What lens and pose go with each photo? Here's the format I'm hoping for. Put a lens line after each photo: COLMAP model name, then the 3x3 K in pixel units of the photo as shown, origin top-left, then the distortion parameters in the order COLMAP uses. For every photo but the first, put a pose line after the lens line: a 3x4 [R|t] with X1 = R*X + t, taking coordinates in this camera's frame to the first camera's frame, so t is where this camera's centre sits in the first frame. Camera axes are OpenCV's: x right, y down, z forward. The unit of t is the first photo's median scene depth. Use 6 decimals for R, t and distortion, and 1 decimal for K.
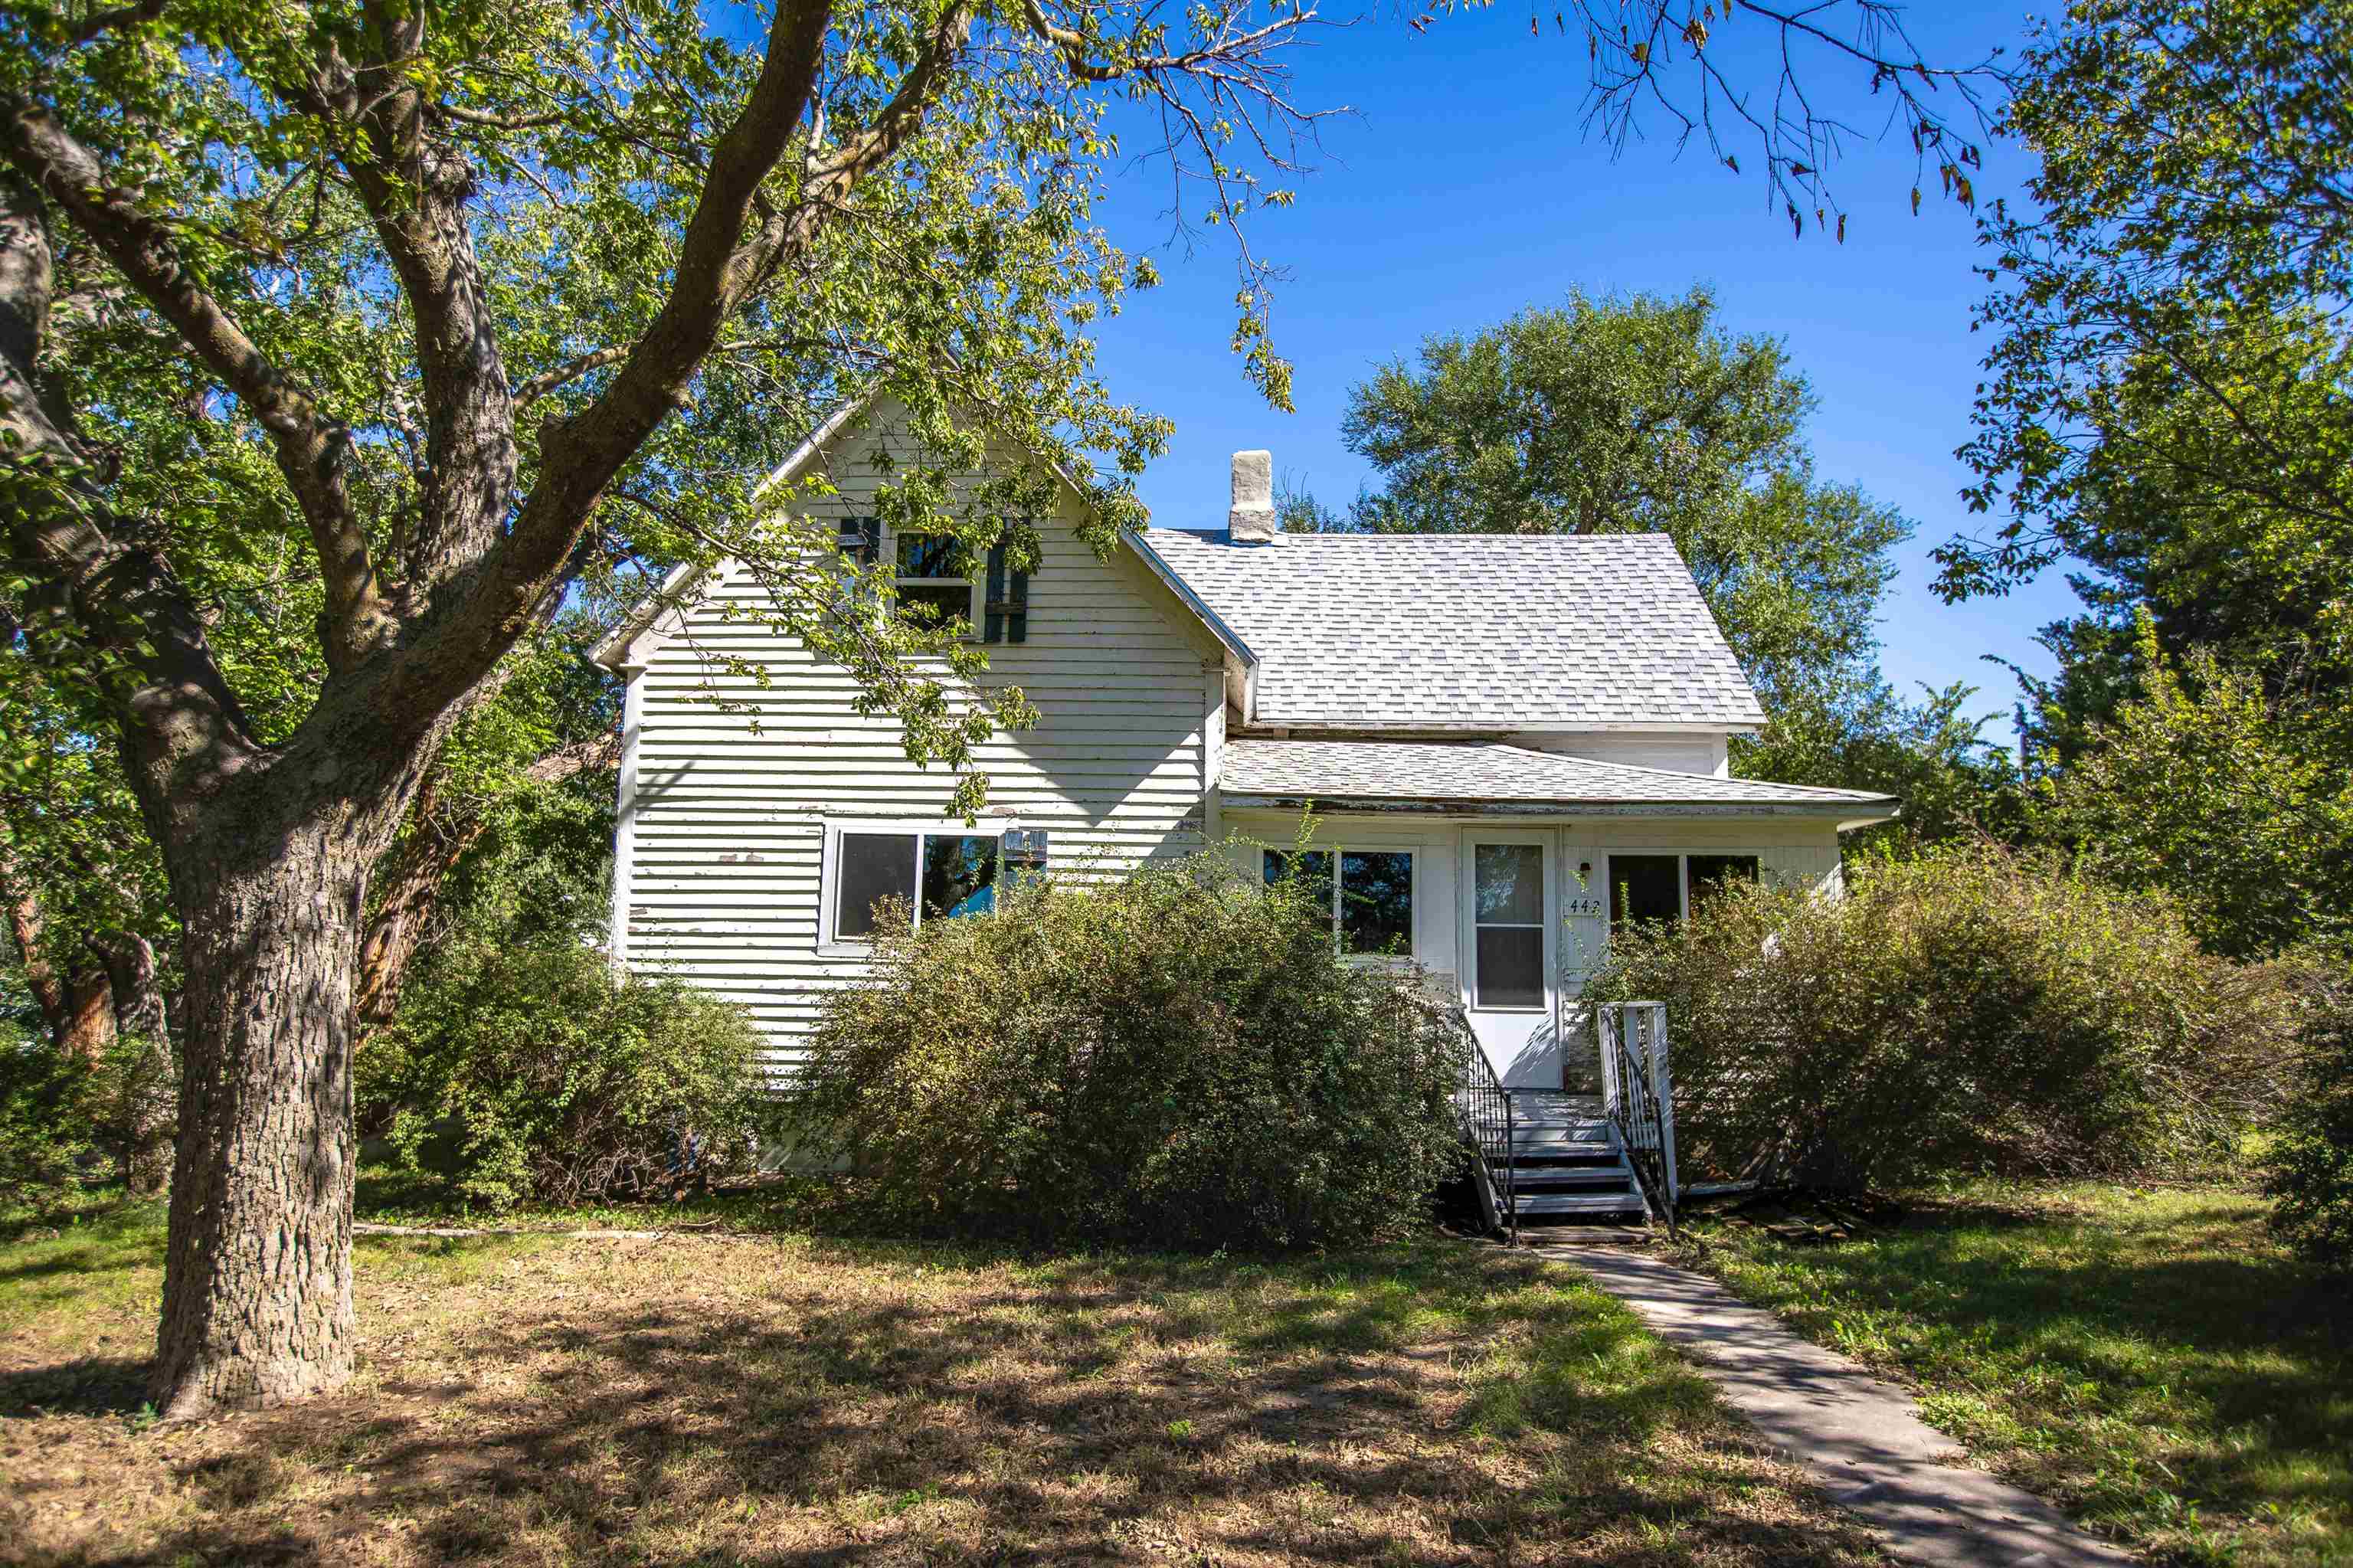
lens RADIAL K [[1413.5, 0, 1166.3], [0, 1413.5, 775.0], [0, 0, 1]] dist [-0.025026, 0.007884]
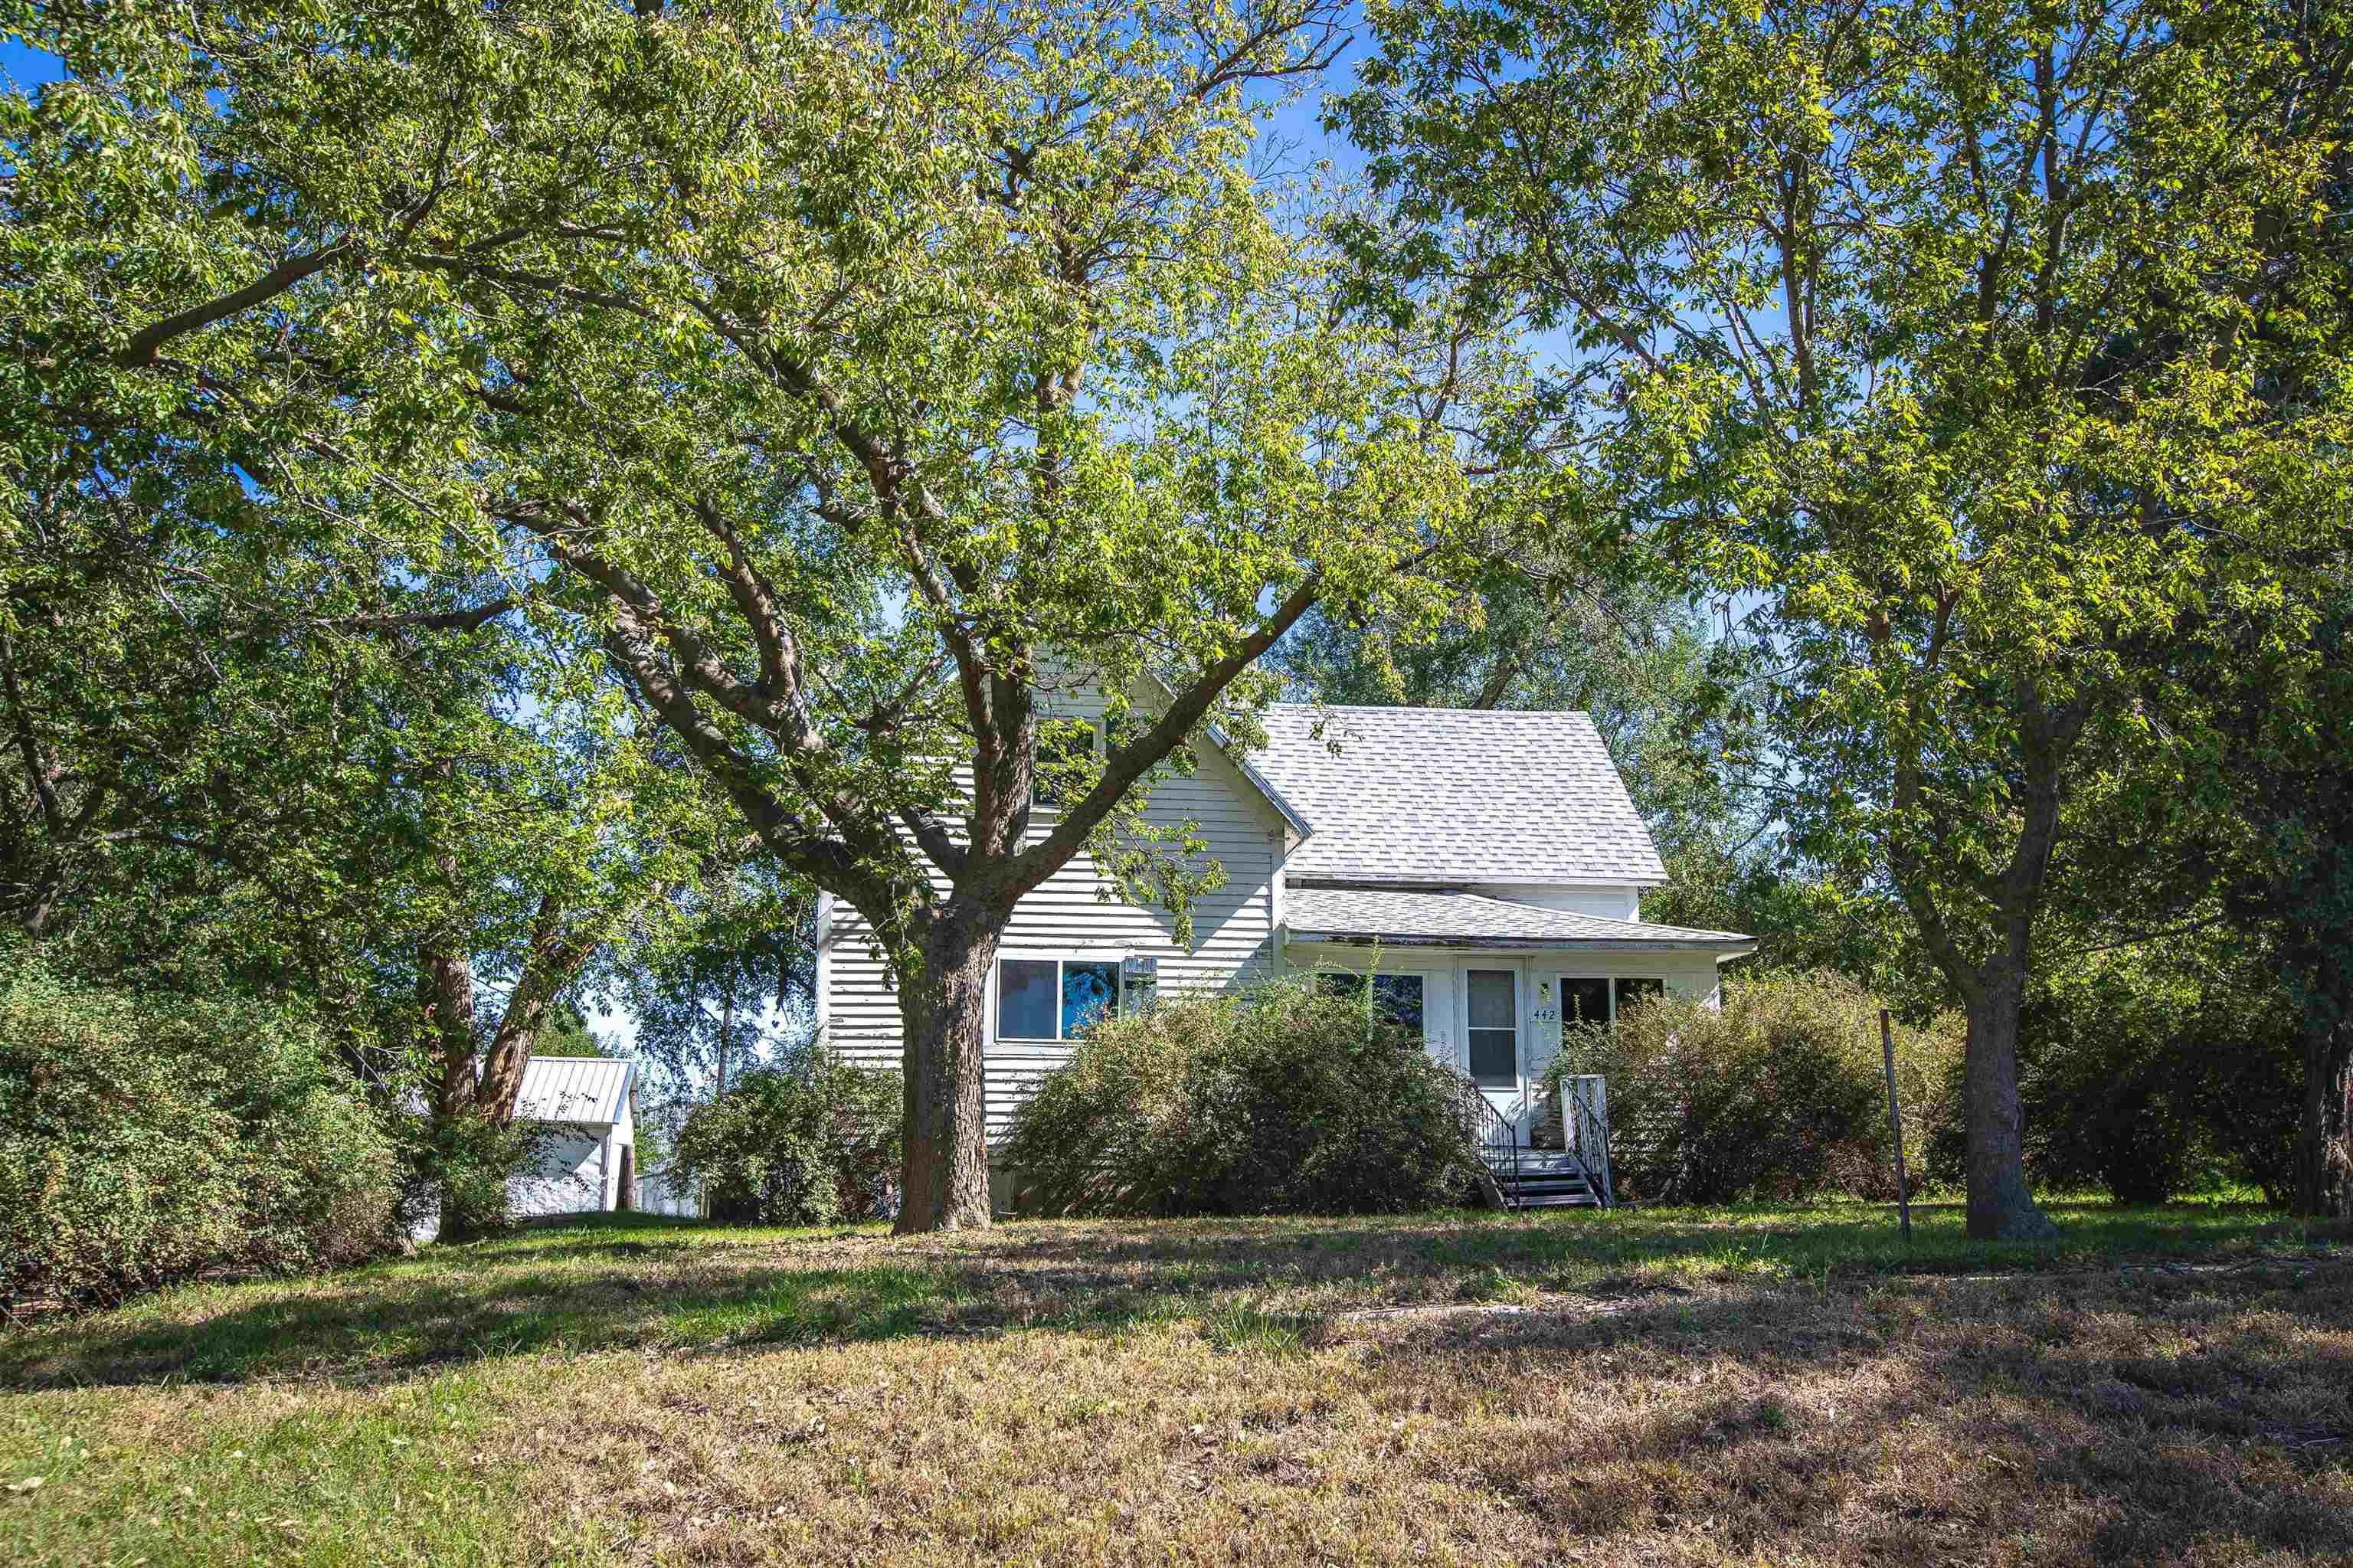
lens RADIAL K [[2103.1, 0, 1184.3], [0, 2103.1, 805.1], [0, 0, 1]] dist [-0.044806, -0.002573]
pose [[0.983607, 0.018558, 0.179366, -0.411181], [-0.010343, 0.998859, -0.046630, -0.012385], [-0.180027, 0.044011, 0.982677, -0.939796]]
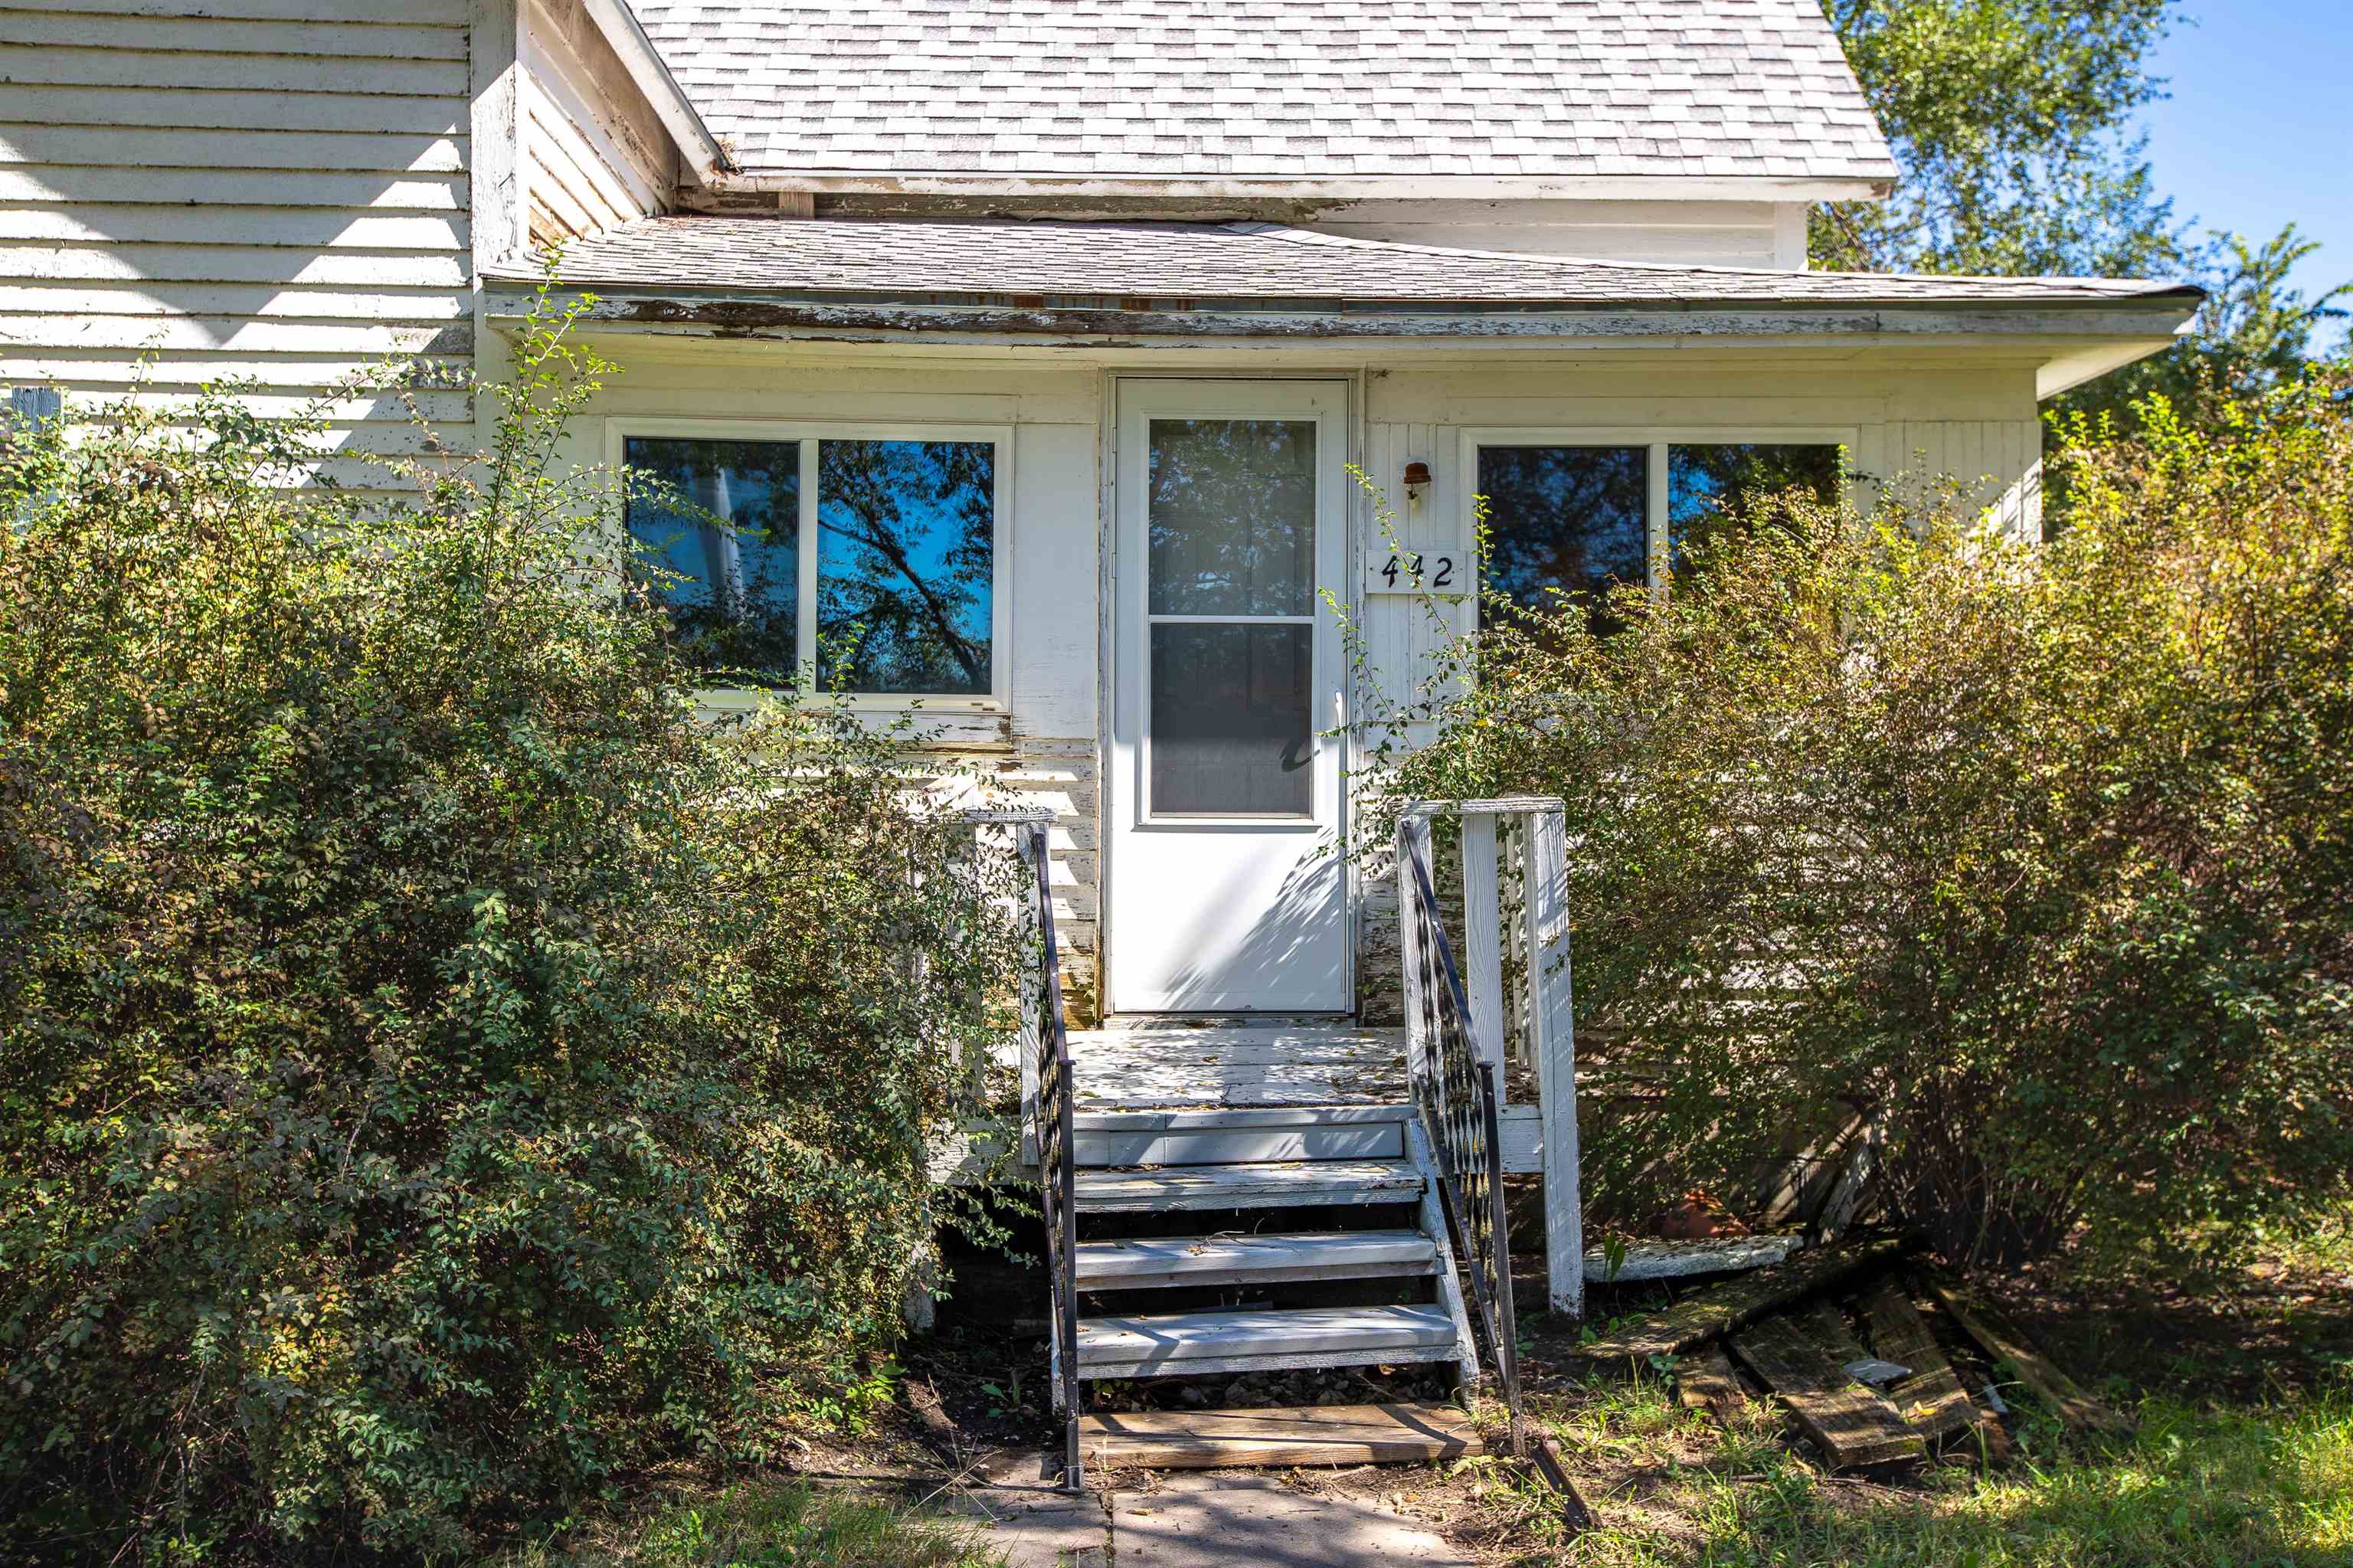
lens RADIAL K [[2223.9, 0, 1160.3], [0, 2223.9, 771.9], [0, 0, 1]] dist [0.039778, 0.000000]
pose [[0.997830, -0.014414, 0.064250, 0.175413], [0.005584, 0.990755, 0.135549, 0.061012], [-0.065610, -0.134897, 0.988685, 0.349465]]
